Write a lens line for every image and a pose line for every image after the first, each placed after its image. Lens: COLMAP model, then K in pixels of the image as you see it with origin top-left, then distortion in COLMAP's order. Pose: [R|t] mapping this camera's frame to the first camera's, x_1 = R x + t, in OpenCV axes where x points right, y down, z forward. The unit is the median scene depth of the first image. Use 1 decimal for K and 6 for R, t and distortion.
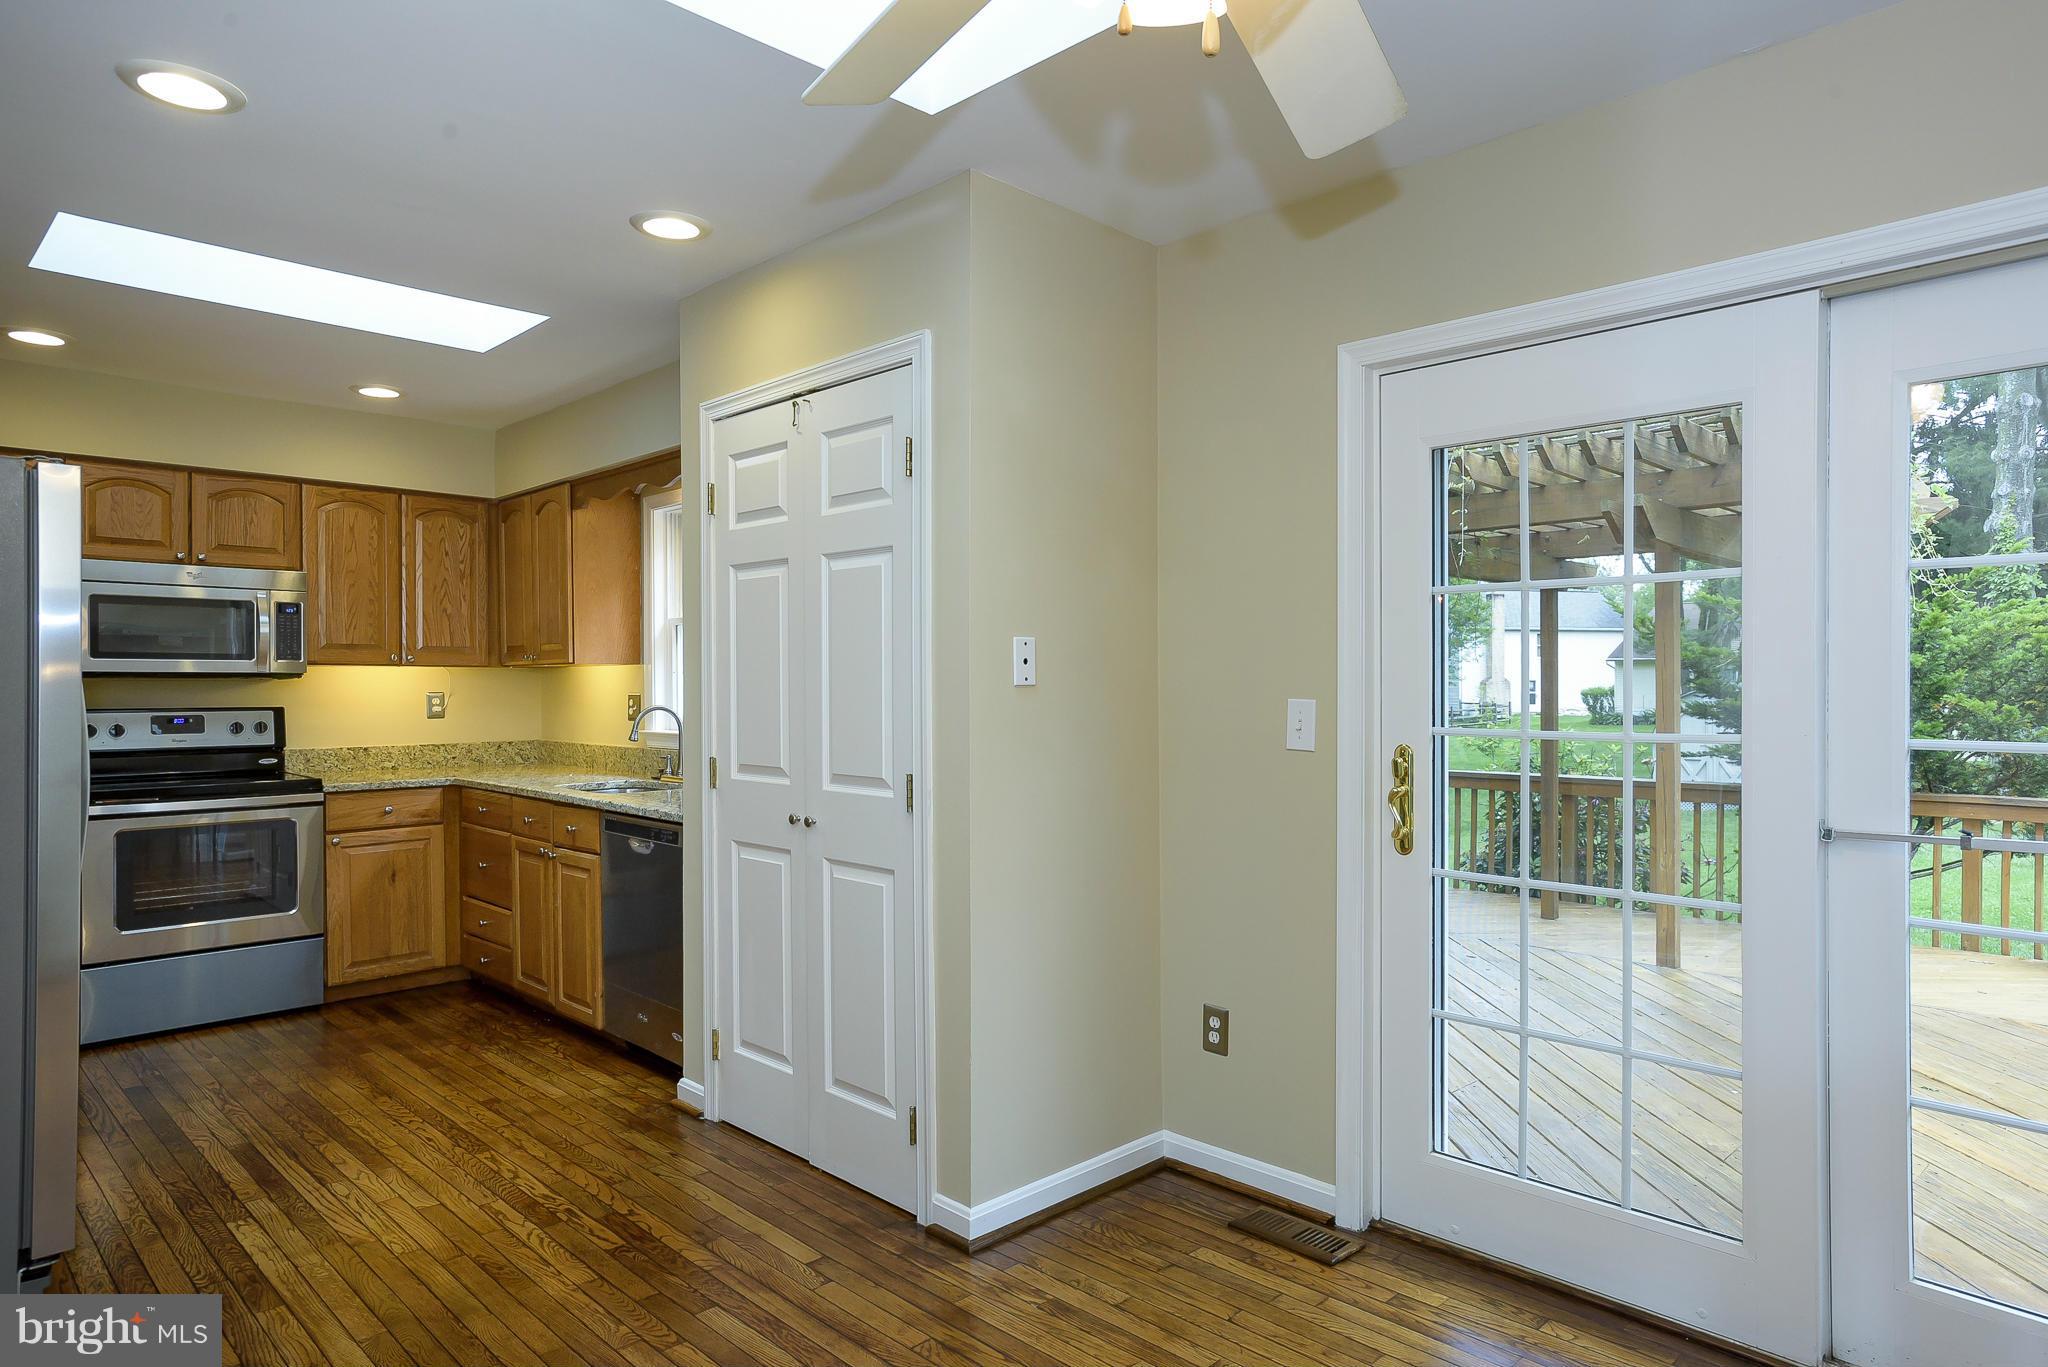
lens RADIAL K [[1199.7, 0, 1024.0], [0, 1199.7, 683.5], [0, 0, 1]] dist [-0.004221, 0.028645]
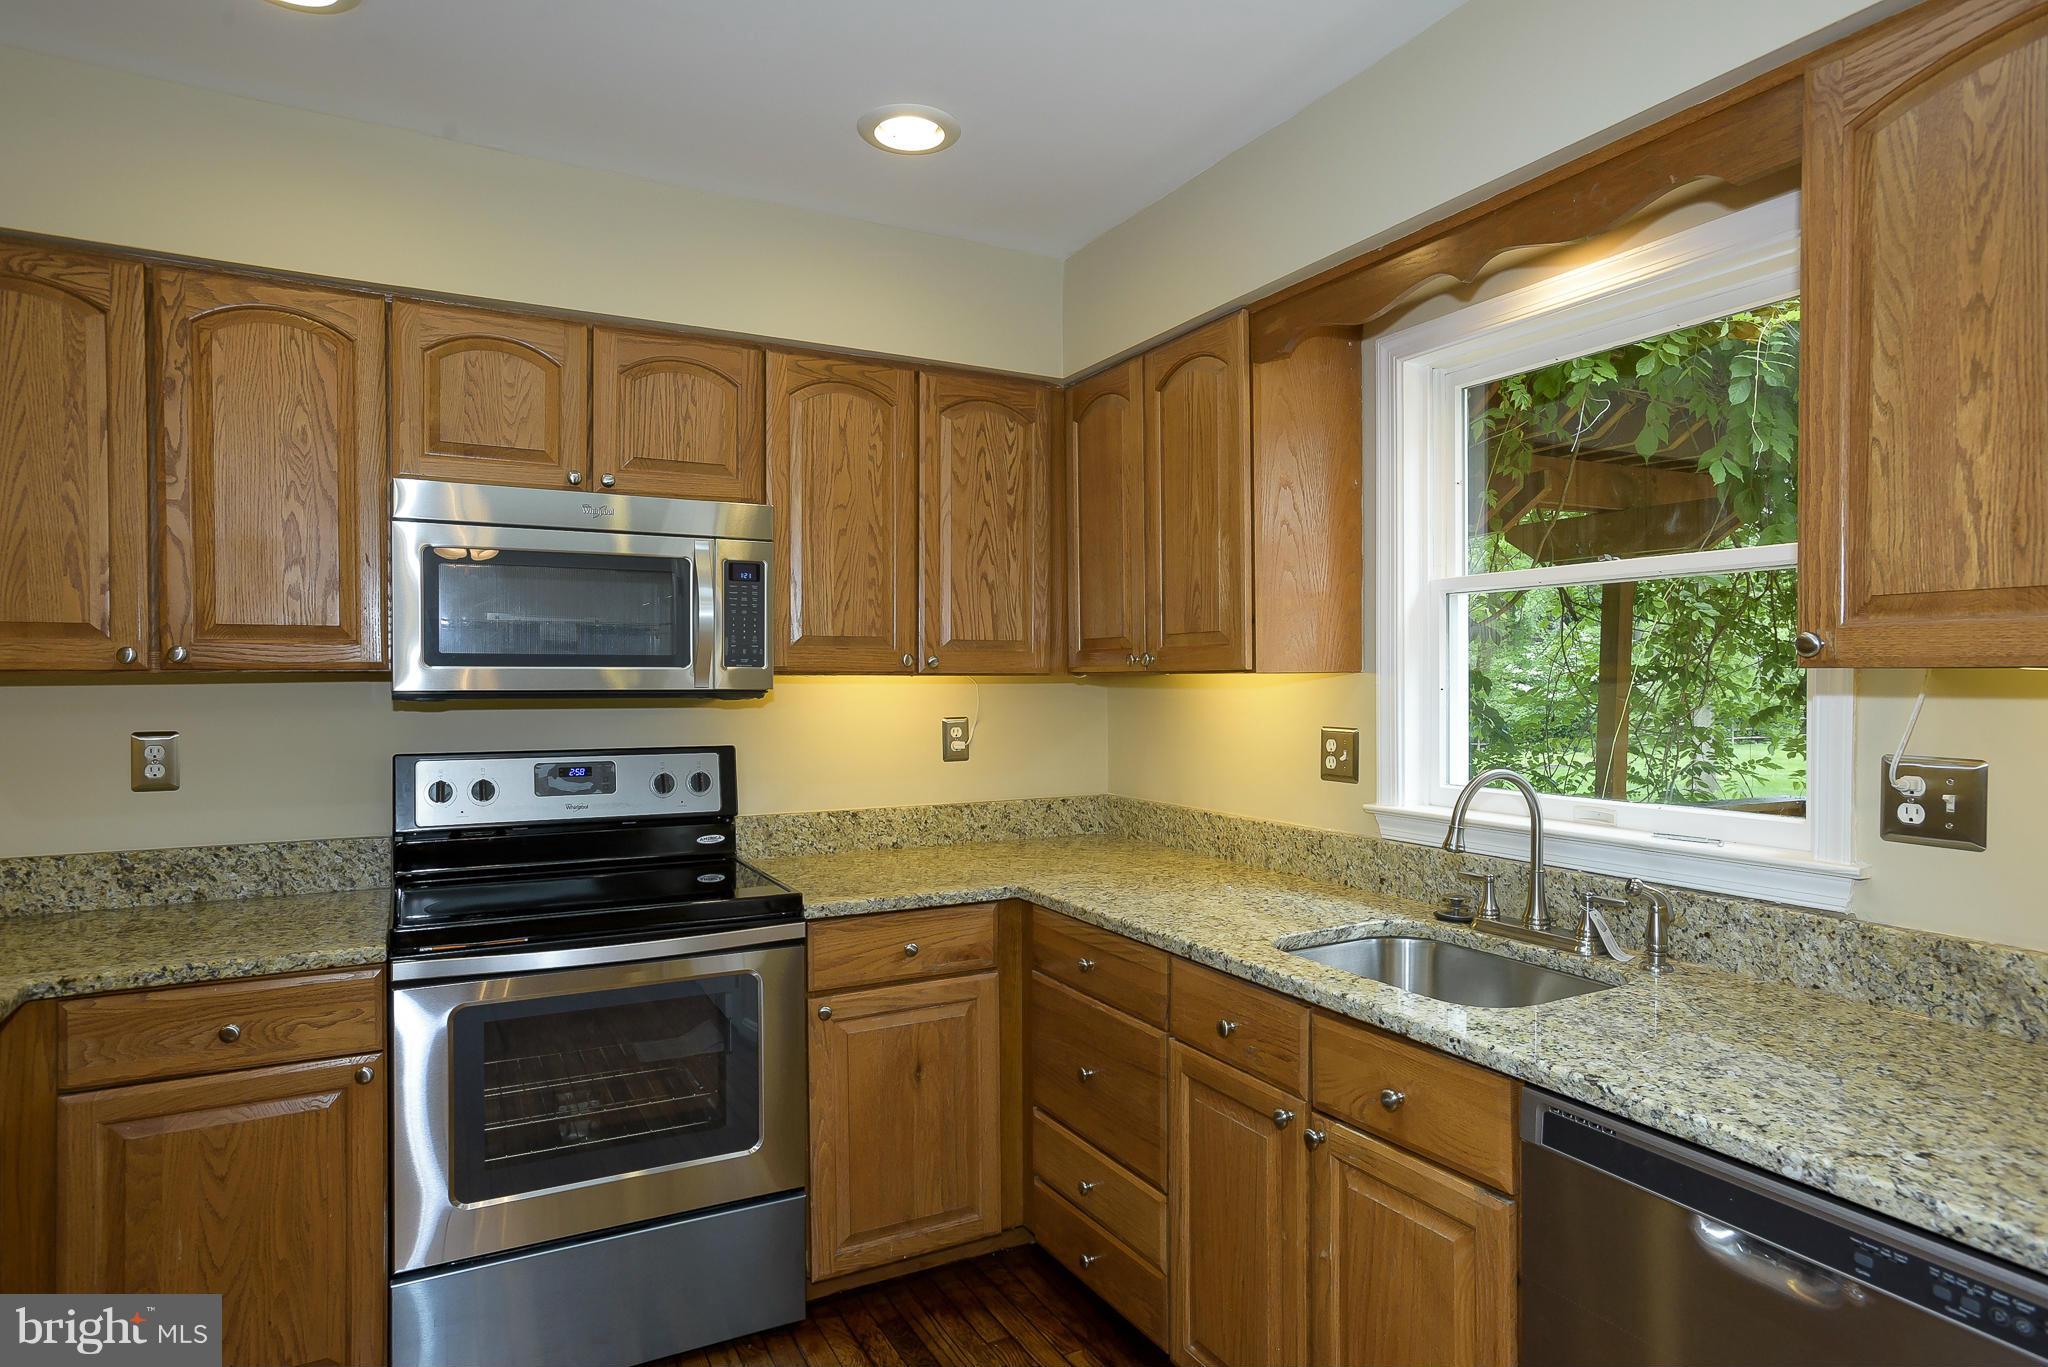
lens RADIAL K [[1017.8, 0, 1024.0], [0, 1017.8, 683.5], [0, 0, 1]] dist [-0.020034, -0.000102]
pose [[0.966067, 0.002921, -0.258274, -0.360538], [-0.001937, 0.999990, 0.004066, -0.013230], [0.258283, -0.003428, 0.966063, 0.572897]]
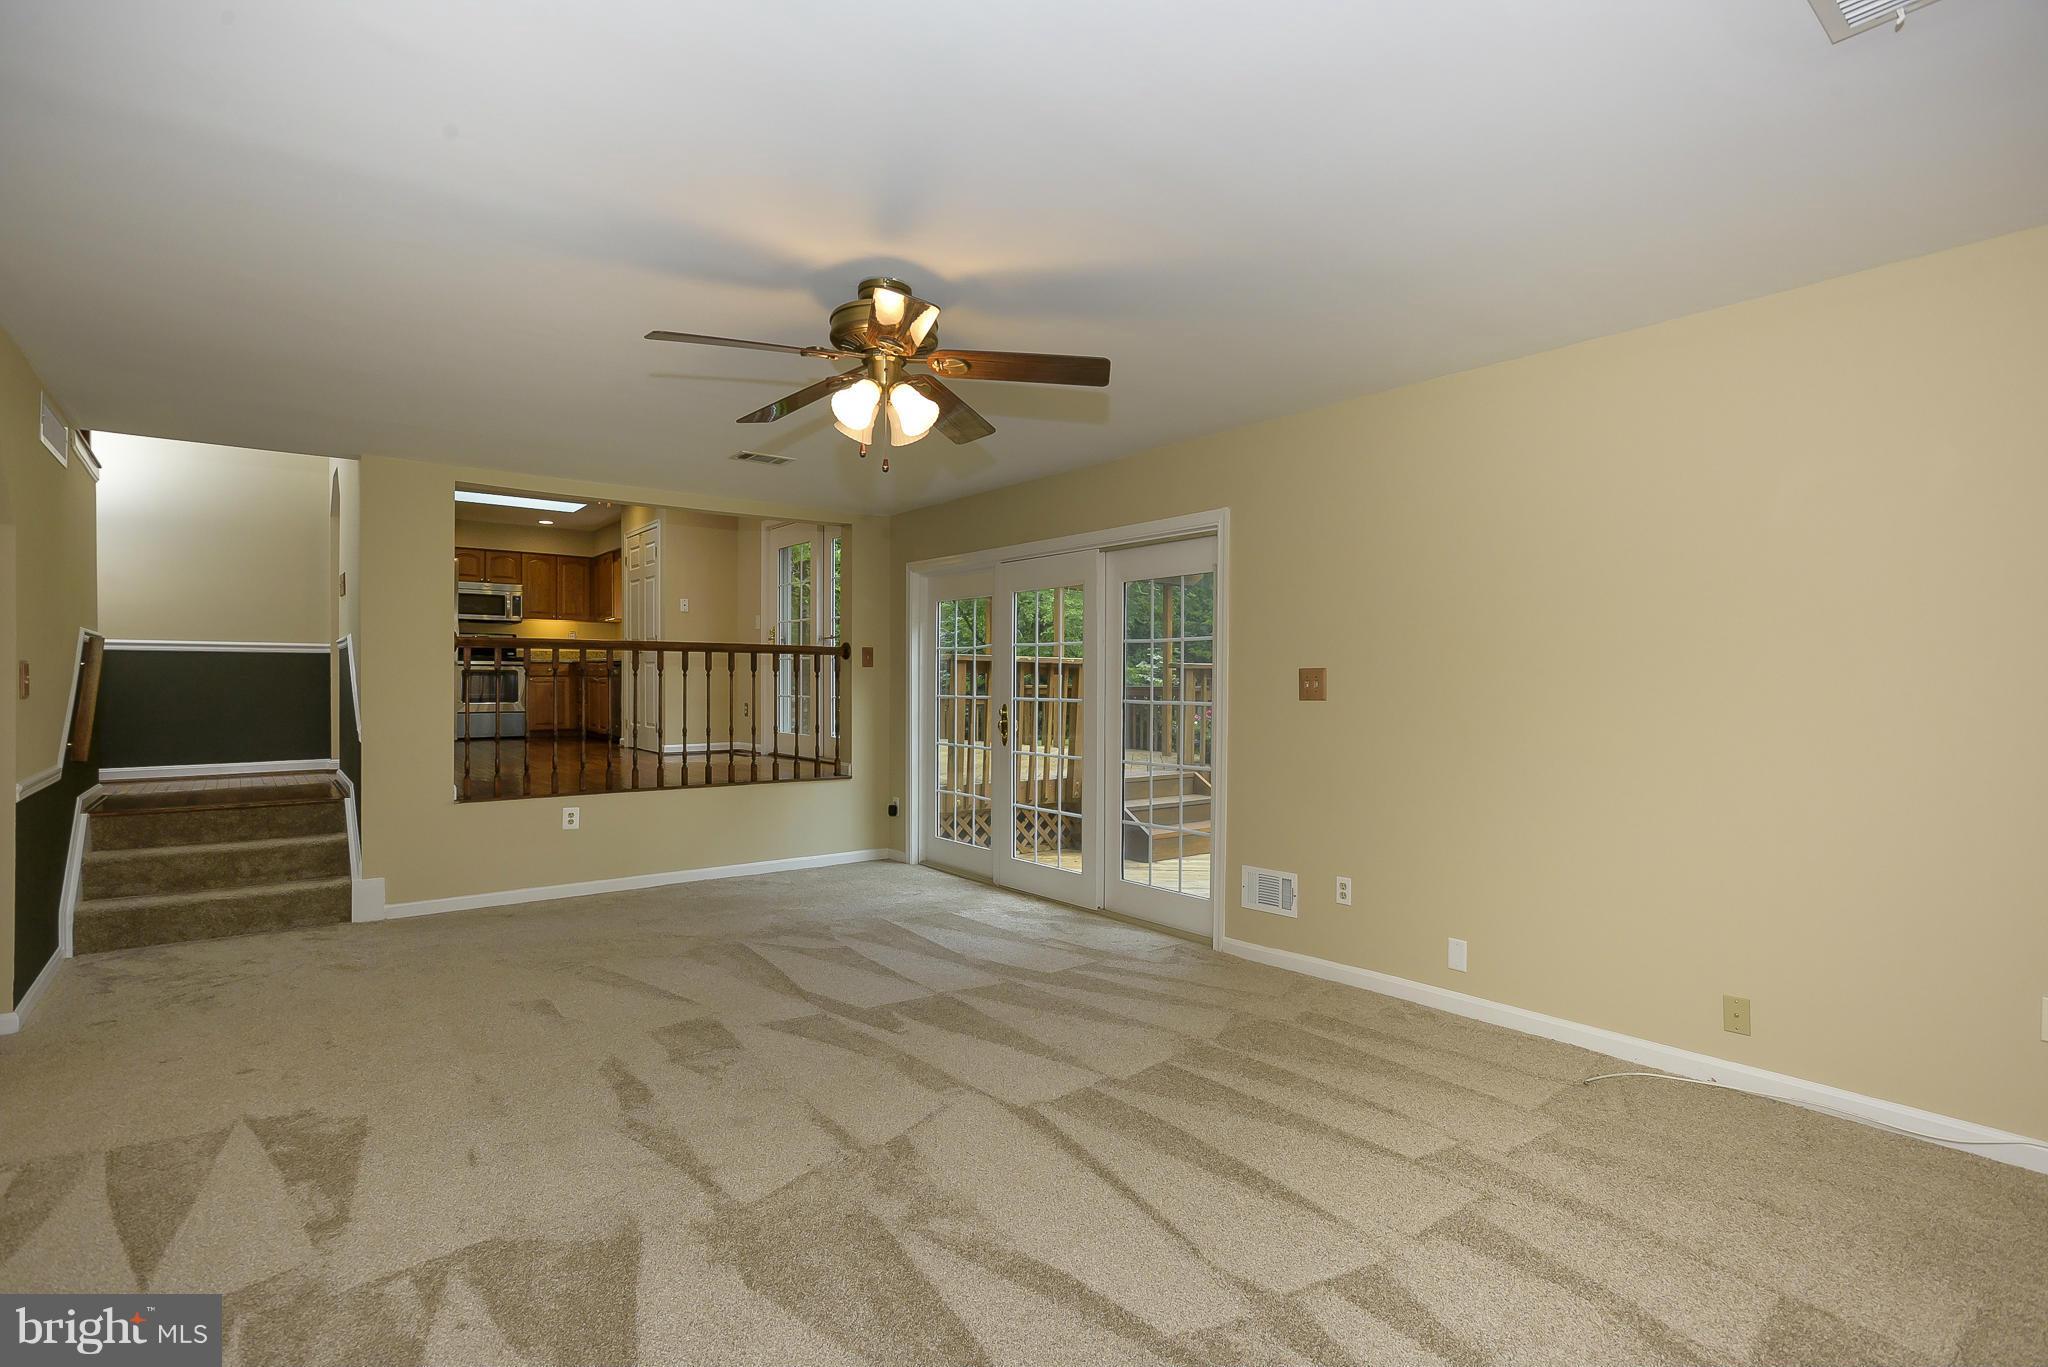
lens RADIAL K [[1017.8, 0, 1024.0], [0, 1017.8, 683.5], [0, 0, 1]] dist [-0.020034, -0.000102]
pose [[0.993497, 0.003746, -0.113801, 0.815965], [-0.003150, 0.999980, 0.005420, 0.118397], [0.113819, -0.005026, 0.993489, -1.192057]]
